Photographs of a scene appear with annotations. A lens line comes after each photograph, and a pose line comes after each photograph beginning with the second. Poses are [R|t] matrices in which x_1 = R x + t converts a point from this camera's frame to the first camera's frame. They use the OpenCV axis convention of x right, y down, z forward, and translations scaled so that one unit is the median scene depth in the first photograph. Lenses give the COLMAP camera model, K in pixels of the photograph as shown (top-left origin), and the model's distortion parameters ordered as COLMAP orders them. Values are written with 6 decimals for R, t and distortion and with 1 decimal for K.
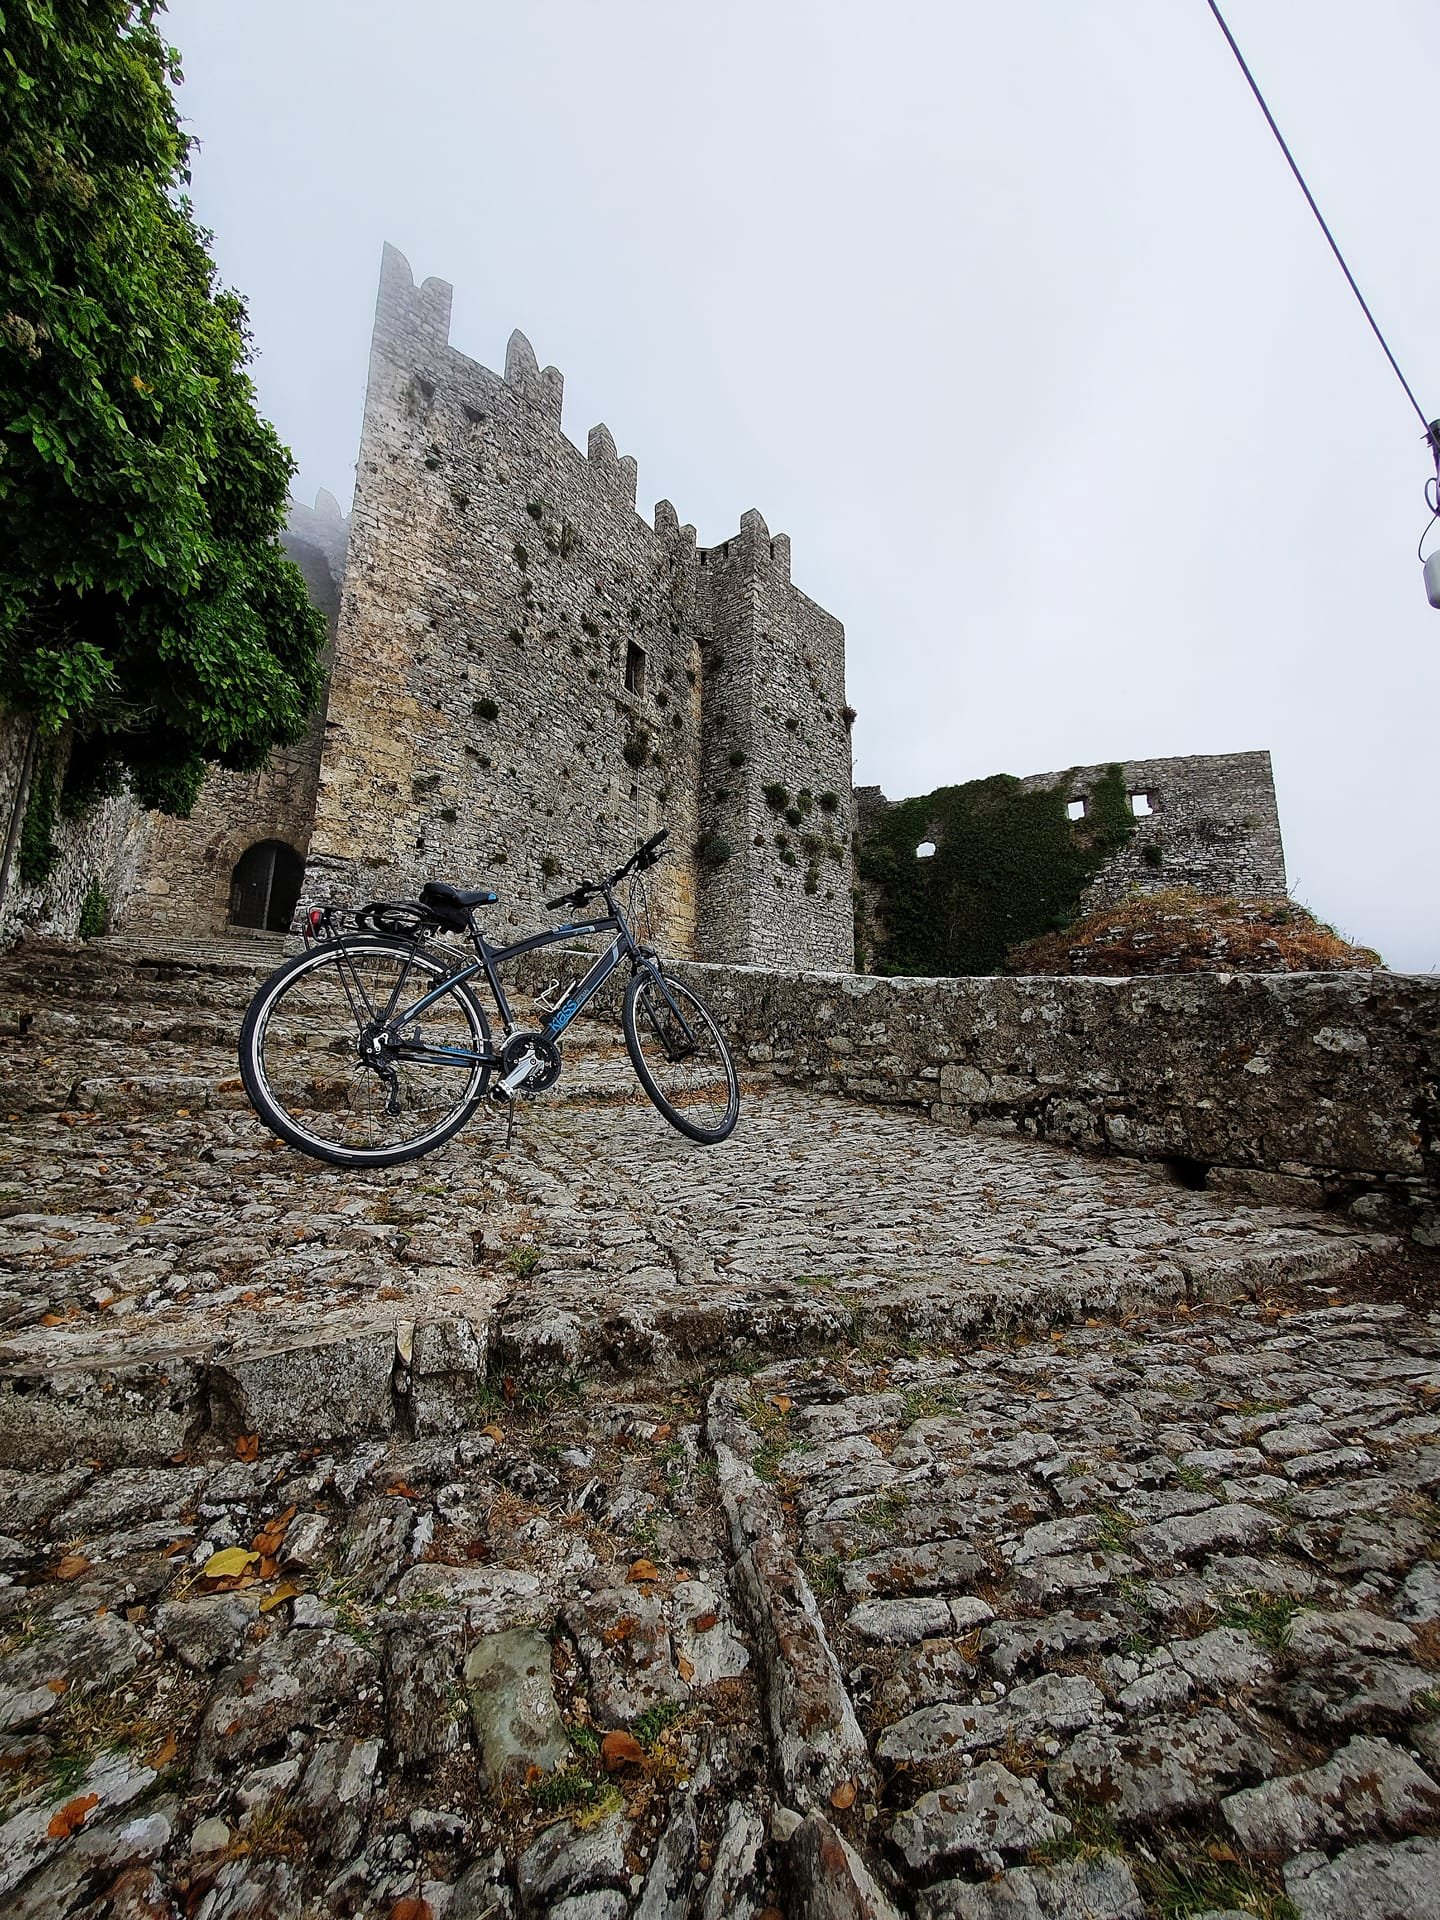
lens RADIAL K [[735.2, 0, 720.0], [0, 735.2, 960.0], [0, 0, 1]] dist [-0.020833, -0.000007]
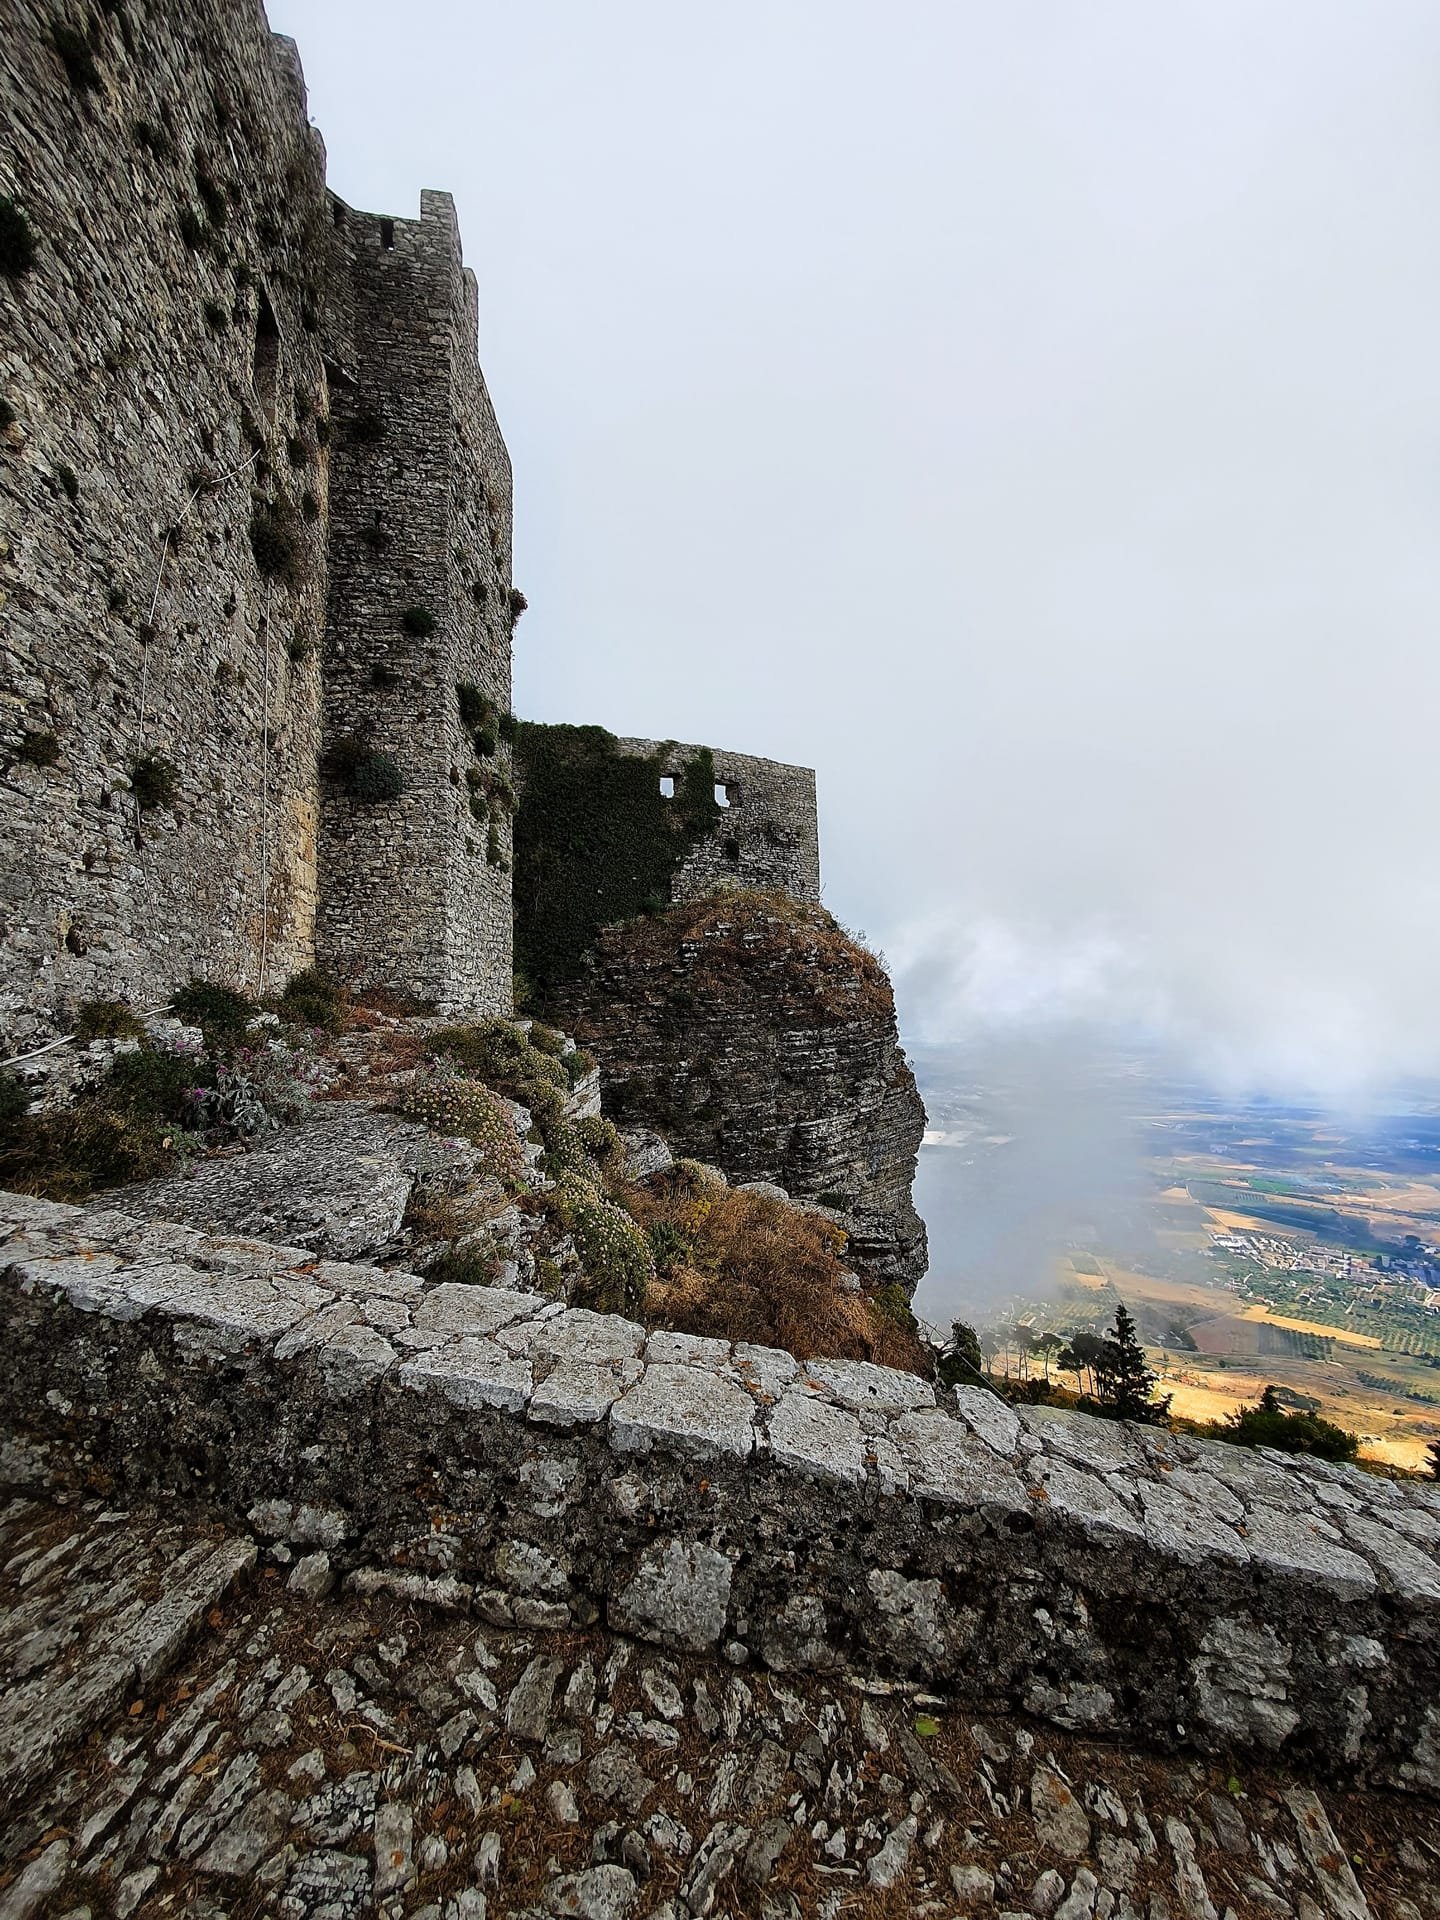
lens RADIAL K [[735.2, 0, 720.0], [0, 735.2, 960.0], [0, 0, 1]] dist [-0.020833, -0.000007]
pose [[0.665967, 0.018871, 0.745743, -0.206664], [-0.100373, 0.992856, 0.064512, -0.060175], [-0.739198, -0.117816, 0.663103, 0.349897]]
